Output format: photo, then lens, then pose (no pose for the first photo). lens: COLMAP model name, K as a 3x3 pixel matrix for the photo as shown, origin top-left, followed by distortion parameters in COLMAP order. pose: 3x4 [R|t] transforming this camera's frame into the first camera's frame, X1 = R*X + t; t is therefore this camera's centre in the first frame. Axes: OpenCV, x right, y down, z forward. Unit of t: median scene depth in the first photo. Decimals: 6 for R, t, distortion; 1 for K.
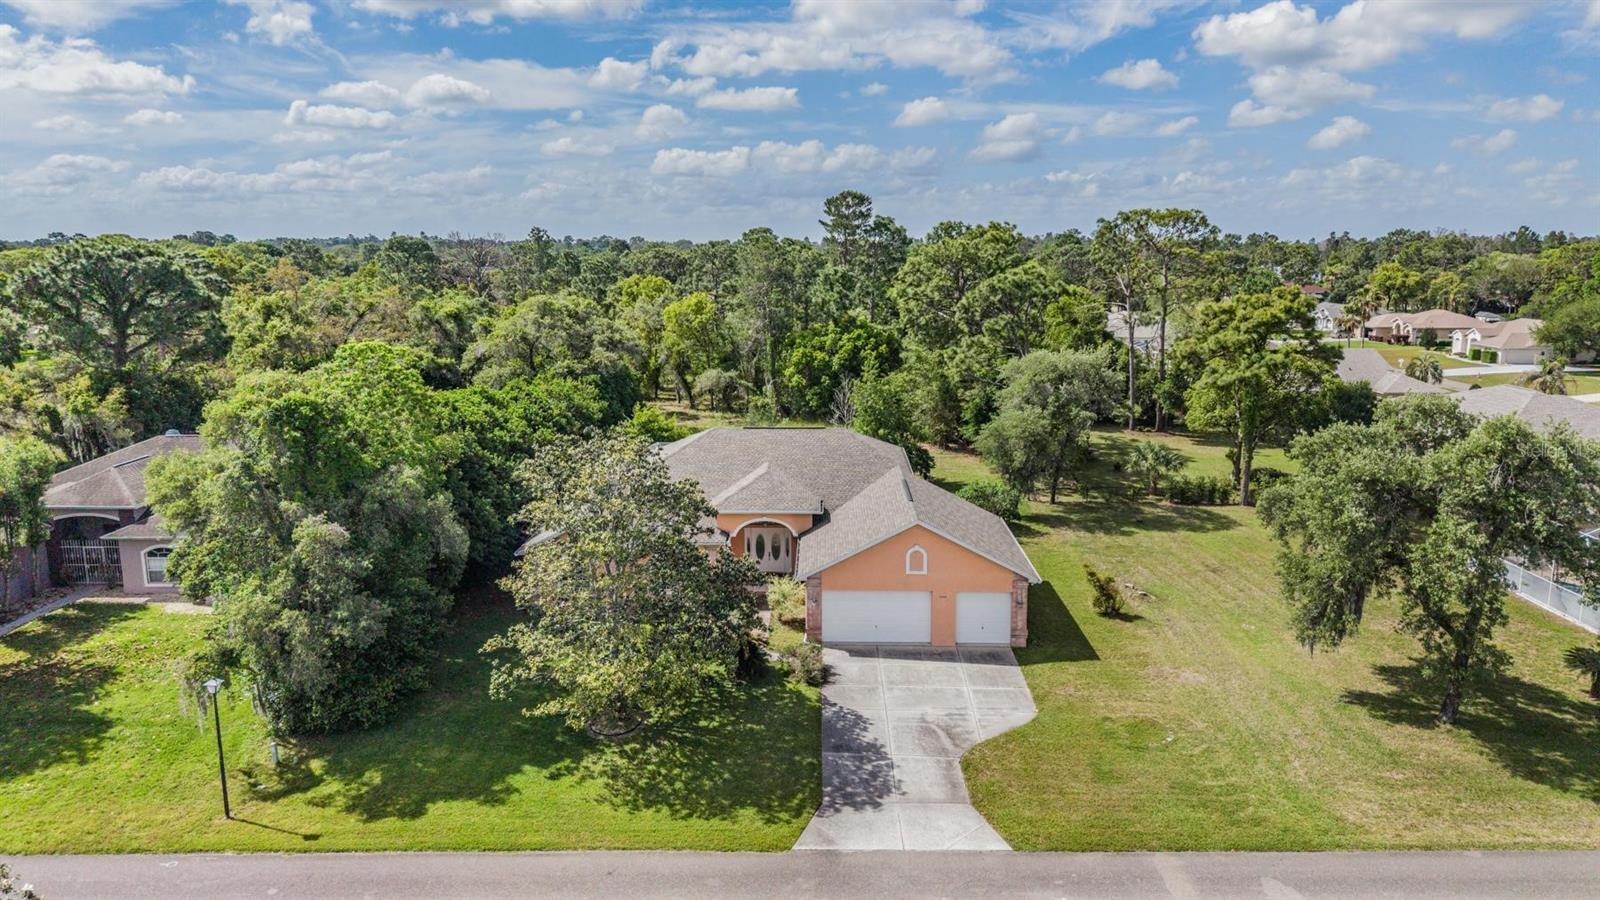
lens RADIAL K [[1085.4, 0, 805.8], [0, 1085.4, 447.1], [0, 0, 1]] dist [0.006544, -0.003547]
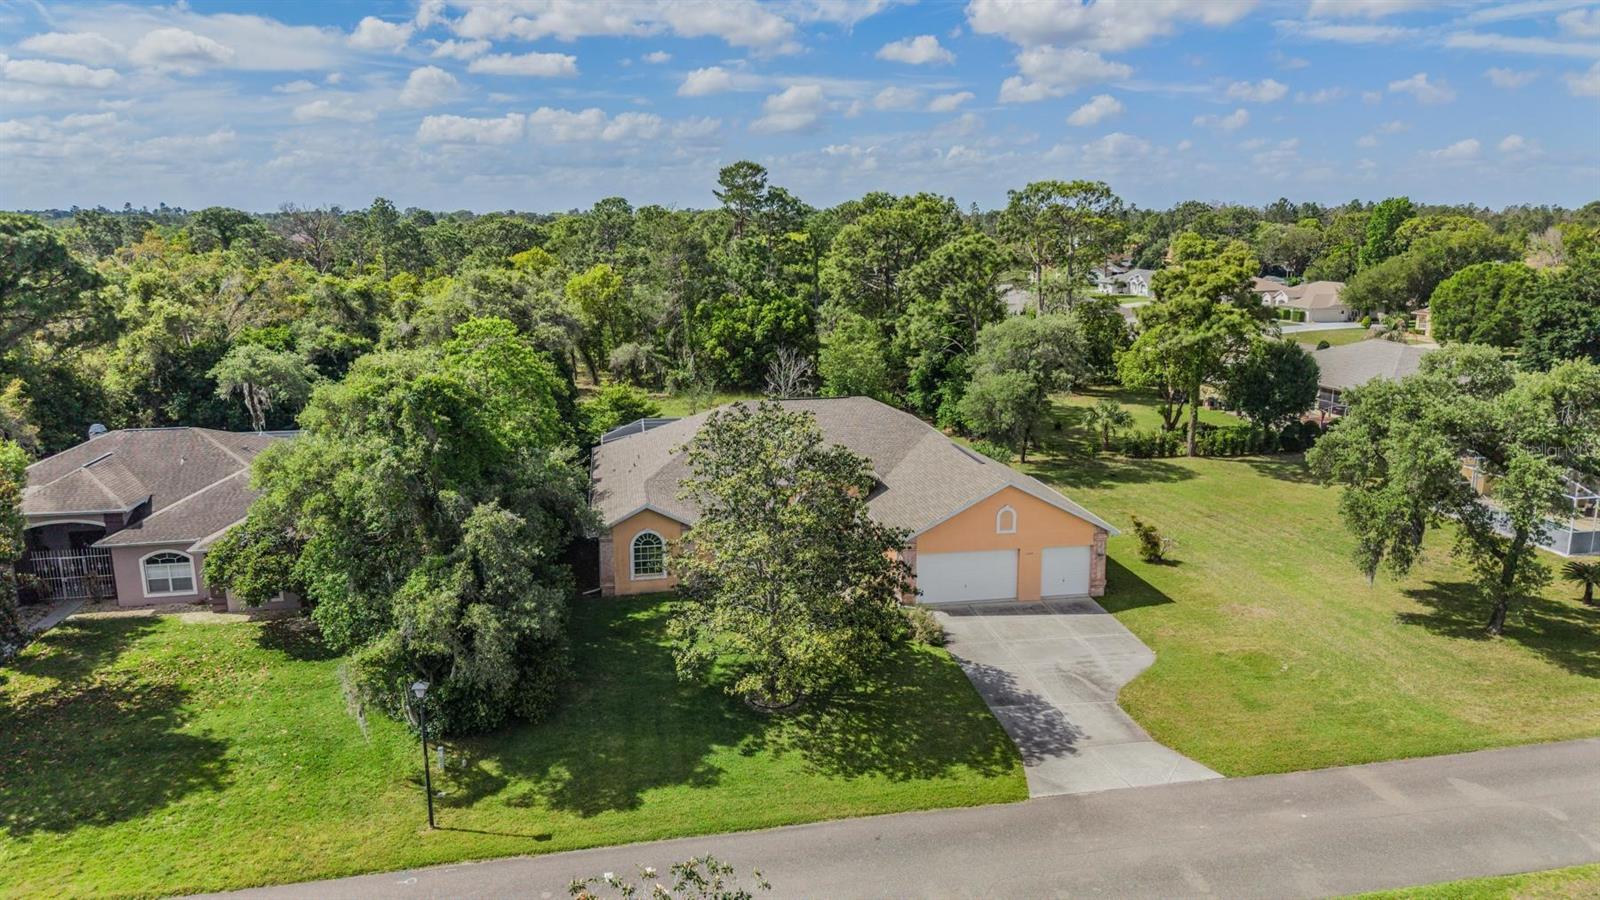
lens RADIAL K [[1083.5, 0, 800.0], [0, 1083.5, 450.0], [0, 0, 1]] dist [0.005939, -0.001722]
pose [[0.981237, -0.042598, 0.188042, -0.240951], [0.037330, 0.998807, 0.031470, -0.001779], [-0.189158, -0.023860, 0.981657, 0.018354]]
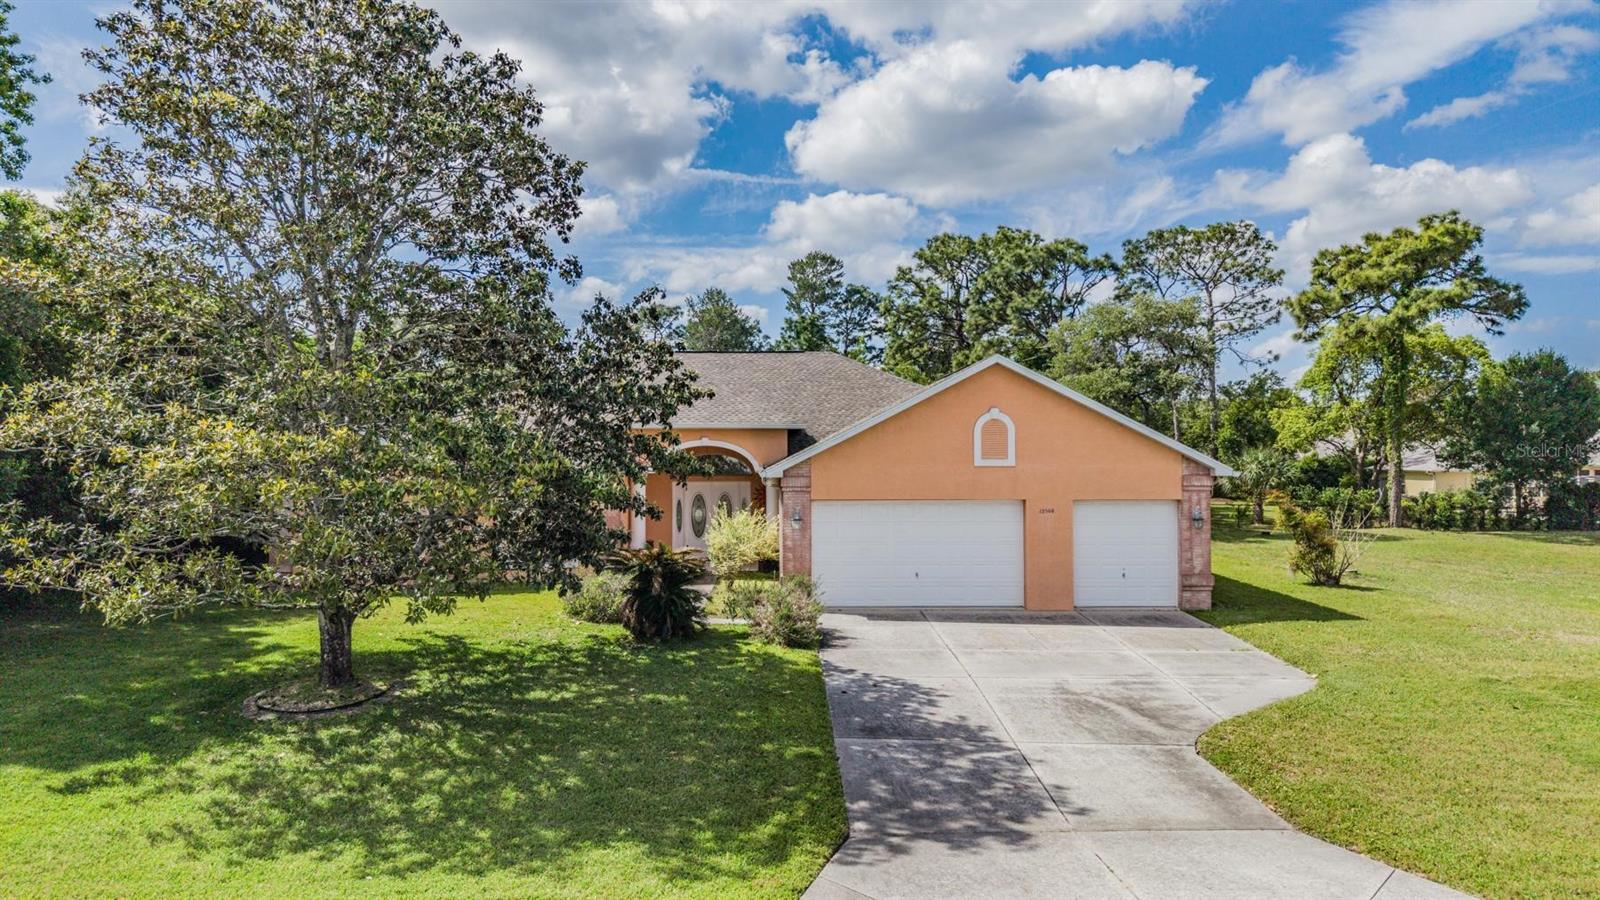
lens RADIAL K [[1083.5, 0, 800.0], [0, 1083.5, 450.0], [0, 0, 1]] dist [0.005939, -0.001722]
pose [[0.999403, 0.001041, 0.034537, -0.006985], [0.005510, 0.981951, -0.189054, 0.176777], [-0.034110, 0.189131, 0.981359, 0.421322]]
